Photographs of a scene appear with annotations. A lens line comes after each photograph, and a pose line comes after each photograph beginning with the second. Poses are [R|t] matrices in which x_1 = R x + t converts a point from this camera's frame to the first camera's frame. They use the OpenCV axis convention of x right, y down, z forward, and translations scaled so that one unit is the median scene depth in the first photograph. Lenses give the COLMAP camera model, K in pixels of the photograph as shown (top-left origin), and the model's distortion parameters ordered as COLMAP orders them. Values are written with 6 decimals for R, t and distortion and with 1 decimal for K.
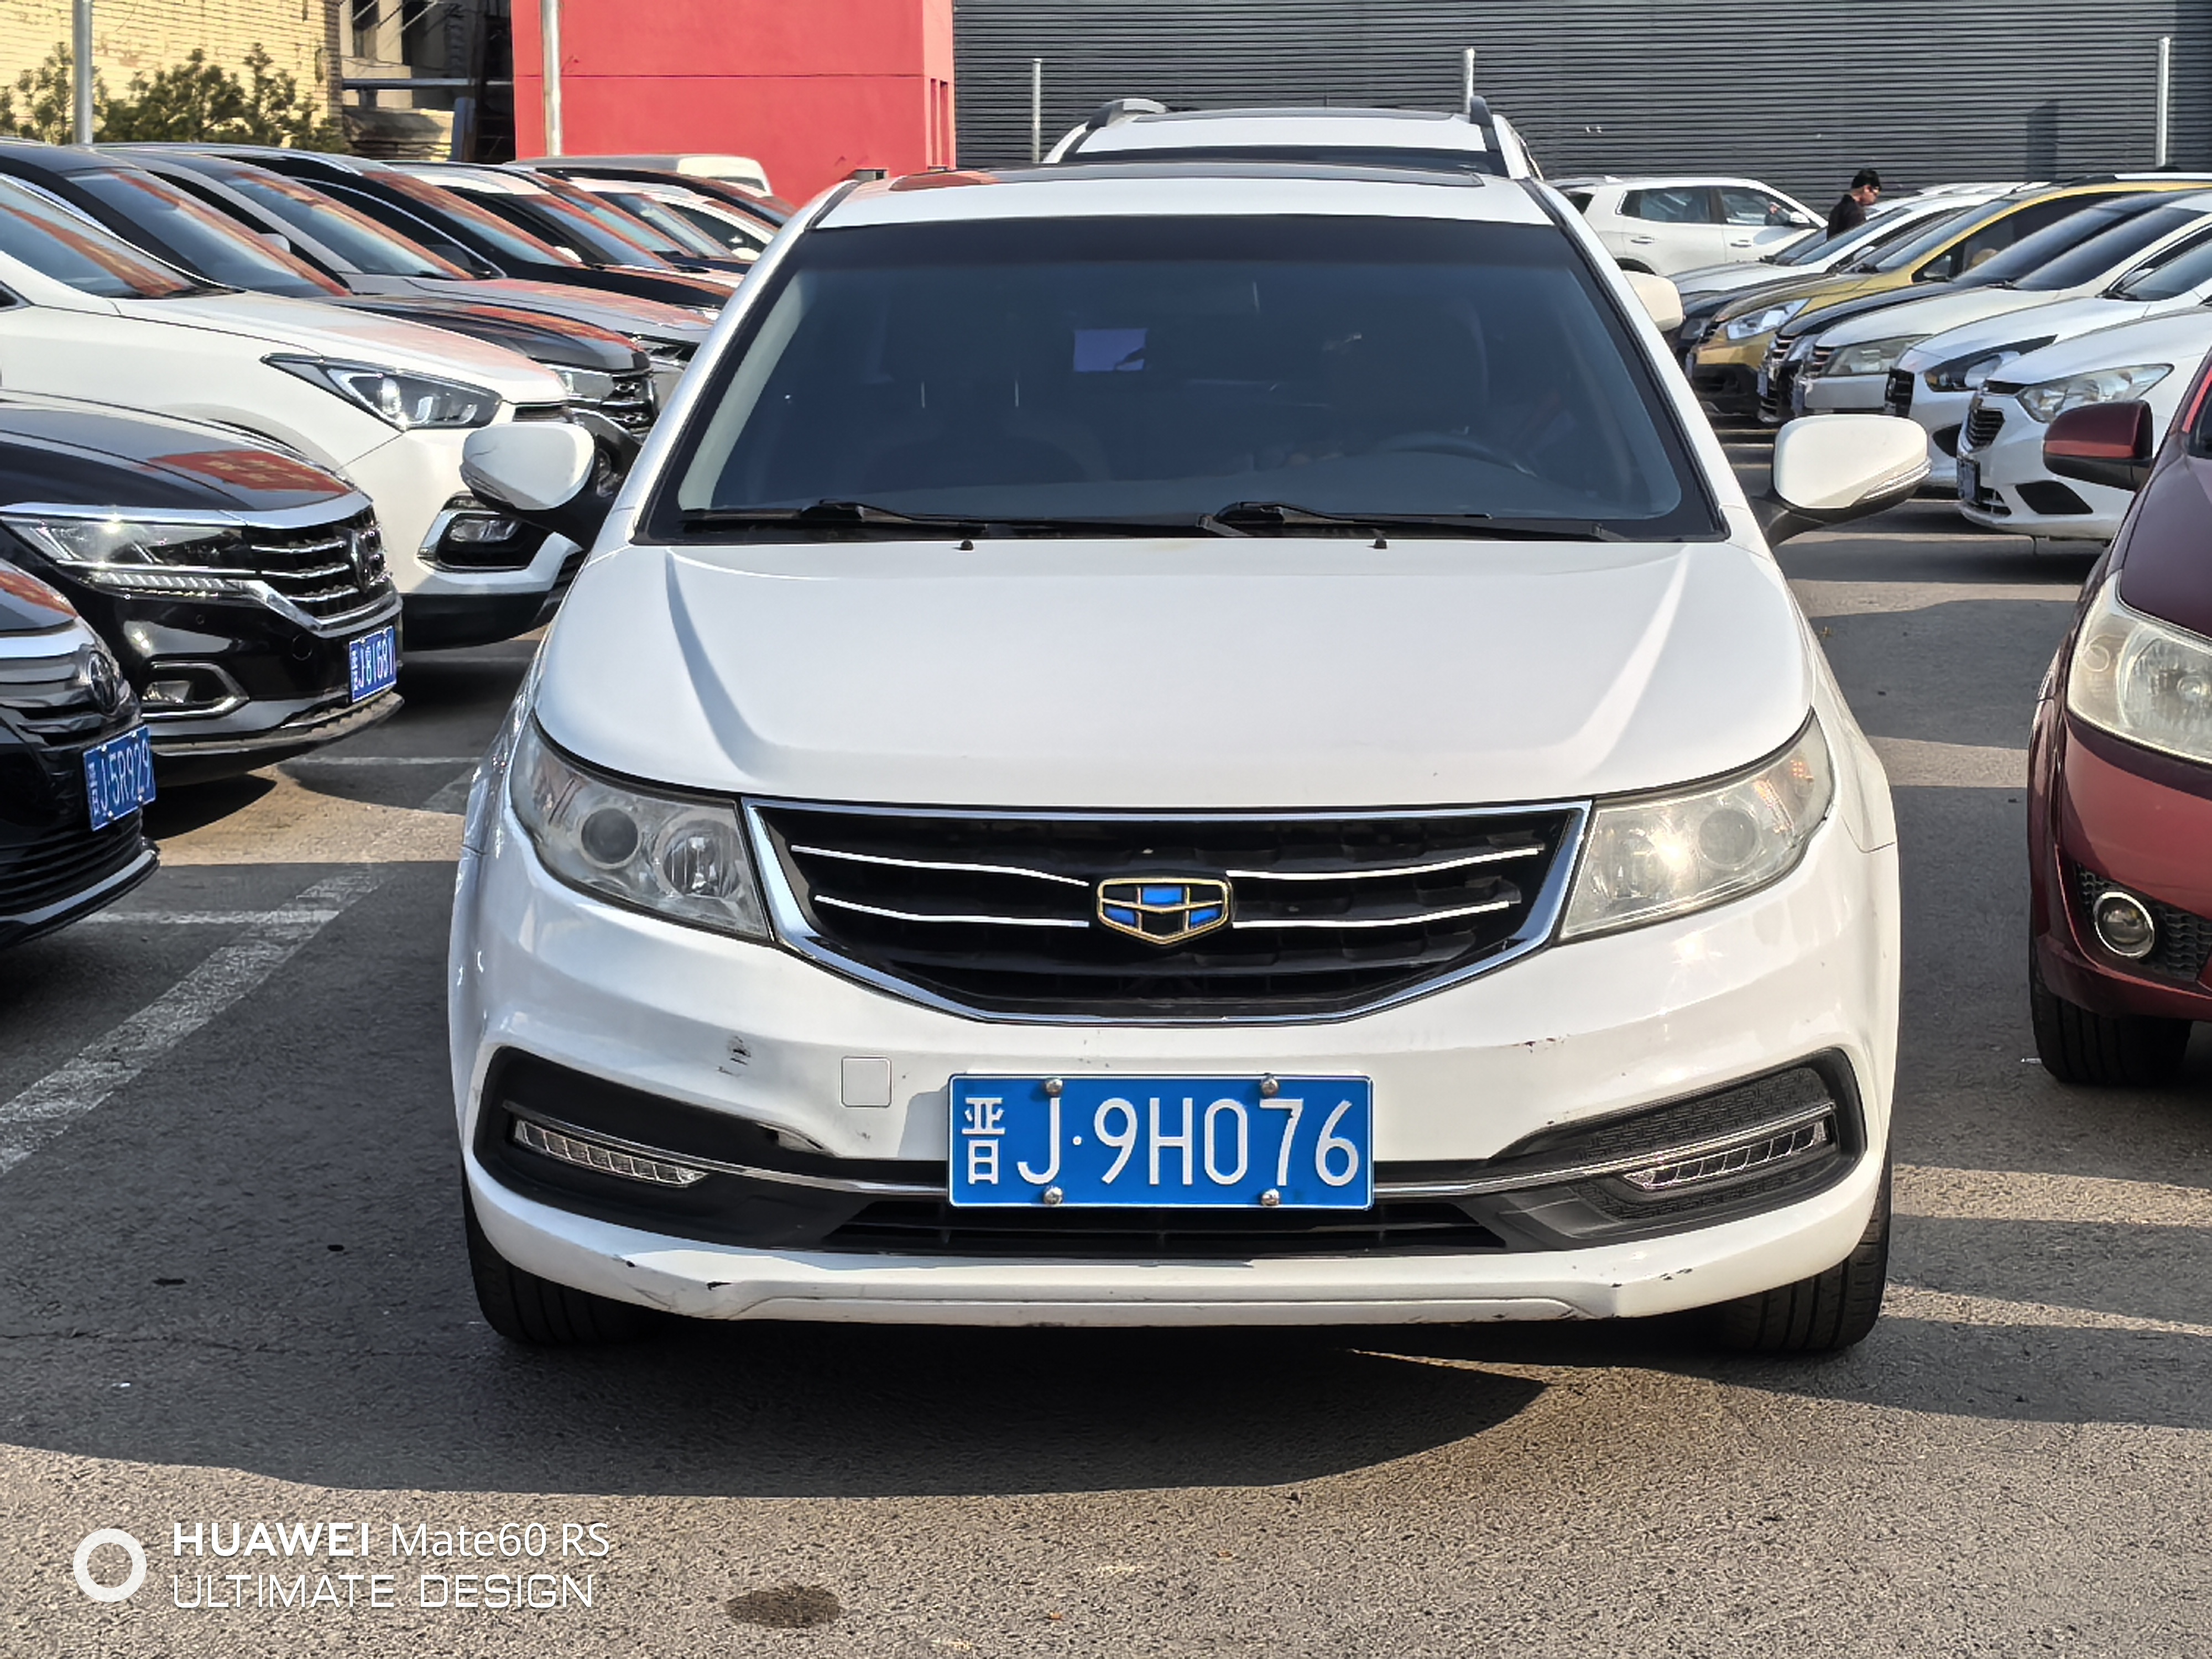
lens RADIAL K [[4555.2, 0, 1106.0], [0, 4555.2, 829.5], [0, 0, 1]] dist [0.040895, 0.050201]
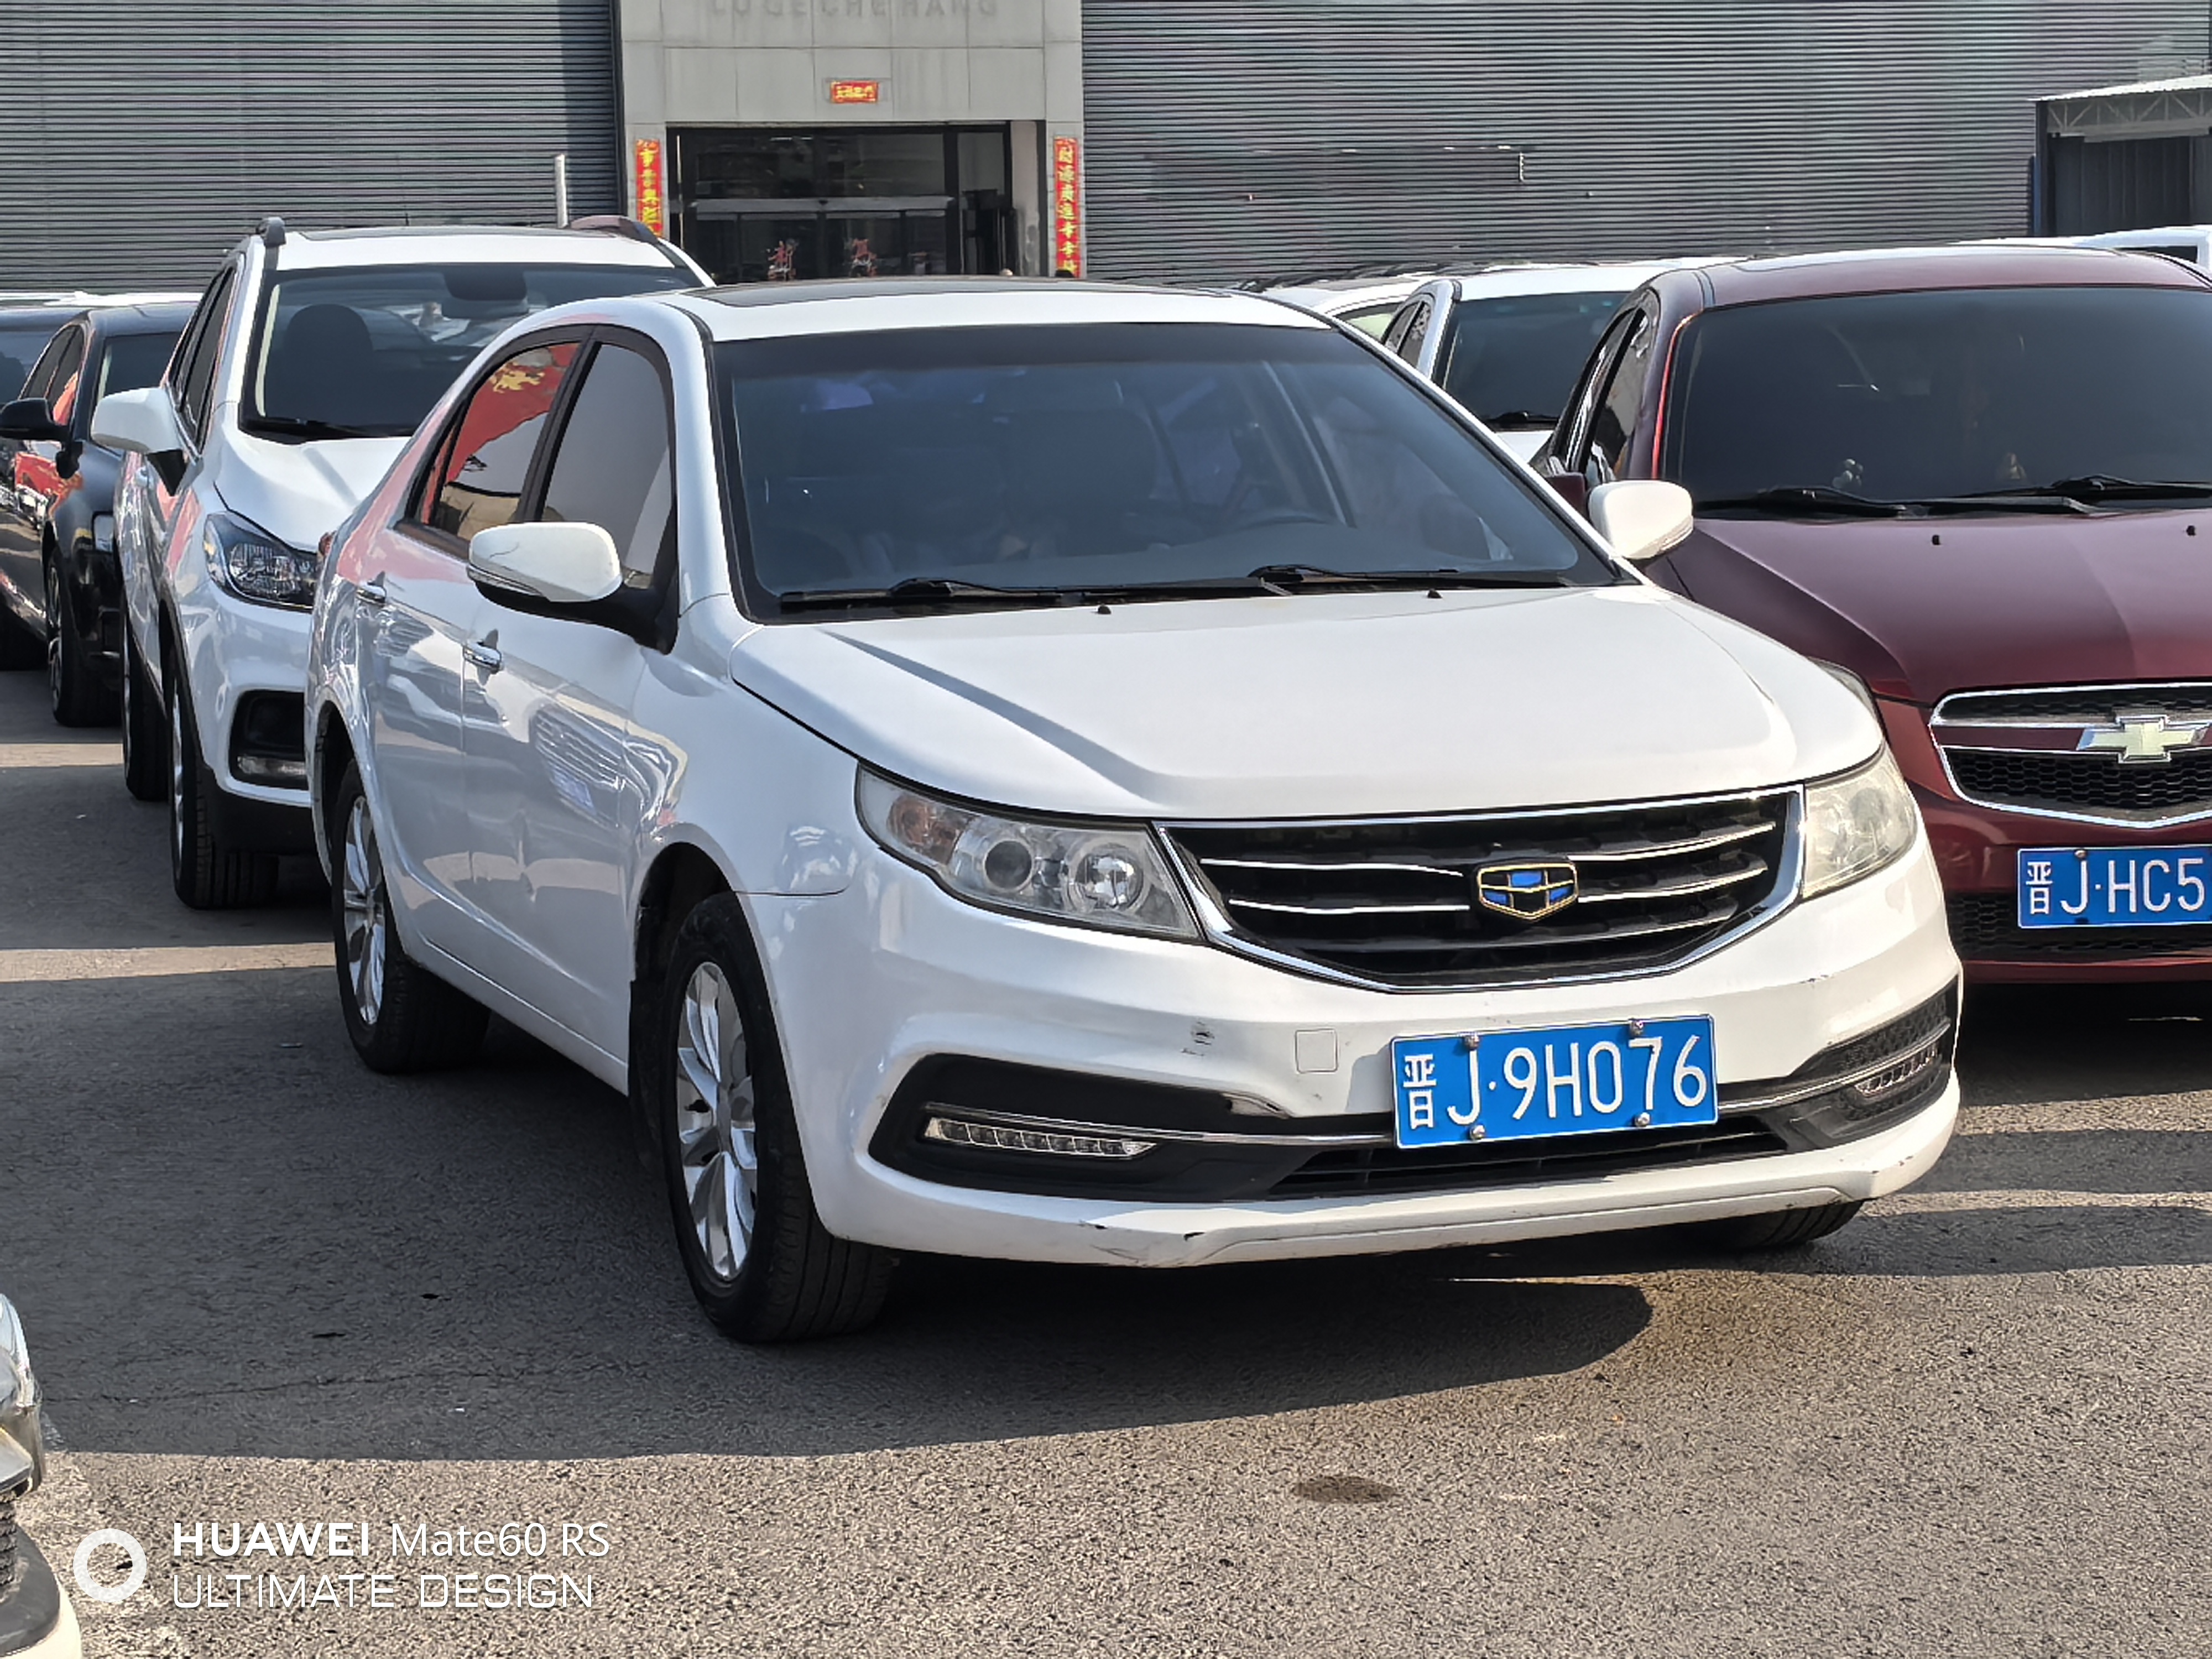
lens RADIAL K [[4582.5, 0, 1106.0], [0, 4582.5, 829.5], [0, 0, 1]] dist [0.015706, -0.103612]
pose [[0.941184, -0.057508, 0.332964, -0.498159], [0.066118, 0.997705, -0.014576, 0.011828], [-0.331362, 0.035734, 0.942827, -0.106457]]
